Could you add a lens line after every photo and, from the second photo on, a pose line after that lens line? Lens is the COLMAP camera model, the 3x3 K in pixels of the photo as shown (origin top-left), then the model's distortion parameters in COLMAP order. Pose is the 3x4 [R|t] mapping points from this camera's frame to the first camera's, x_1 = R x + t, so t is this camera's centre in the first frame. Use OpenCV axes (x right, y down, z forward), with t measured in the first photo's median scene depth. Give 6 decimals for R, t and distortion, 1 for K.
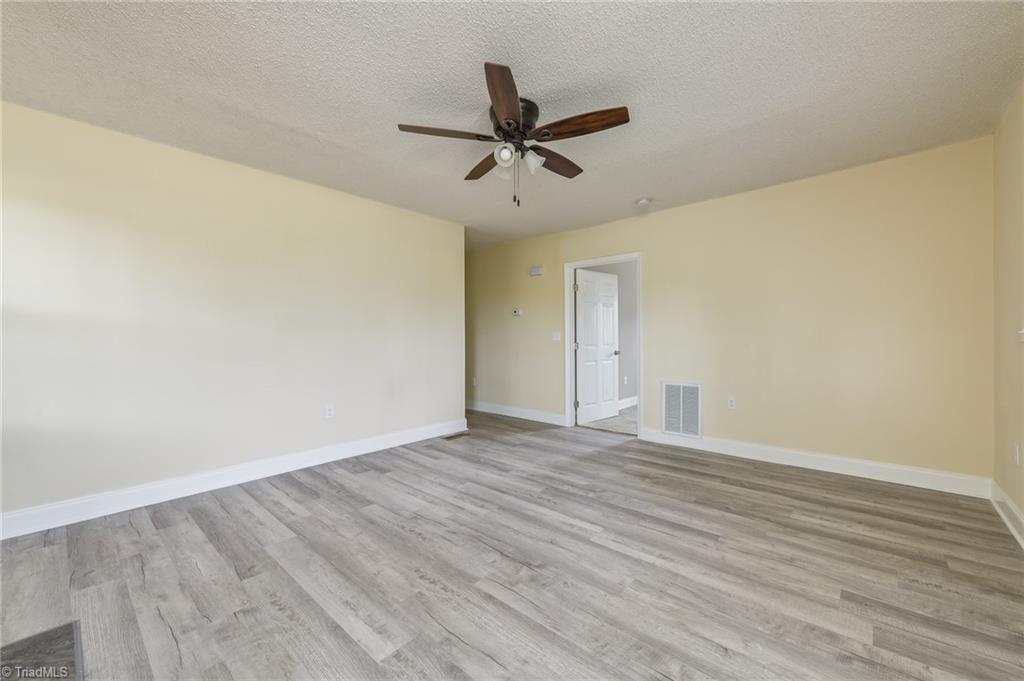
lens RADIAL K [[404.4, 0, 512.4], [0, 404.4, 339.4], [0, 0, 1]] dist [0.003004, 0.000113]
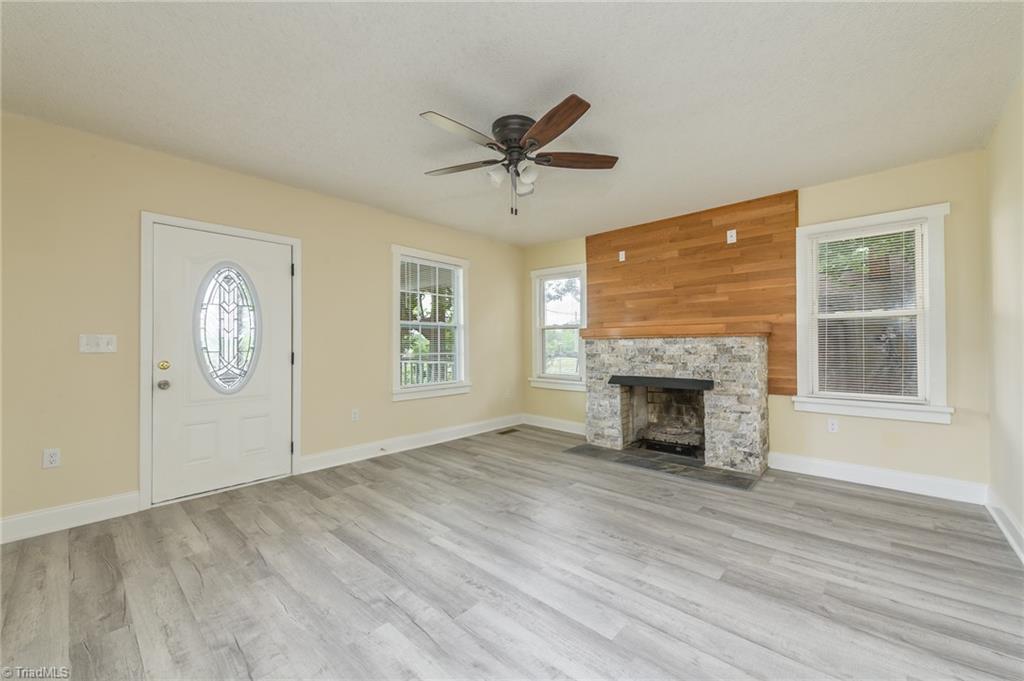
lens RADIAL K [[404.4, 0, 511.7], [0, 404.4, 341.0], [0, 0, 1]] dist [0.003004, 0.000113]
pose [[-0.999862, 0.010467, 0.012888, 0.006148], [0.010442, 0.999944, -0.001986, -0.013837], [-0.012908, -0.001851, -0.999915, 2.026558]]
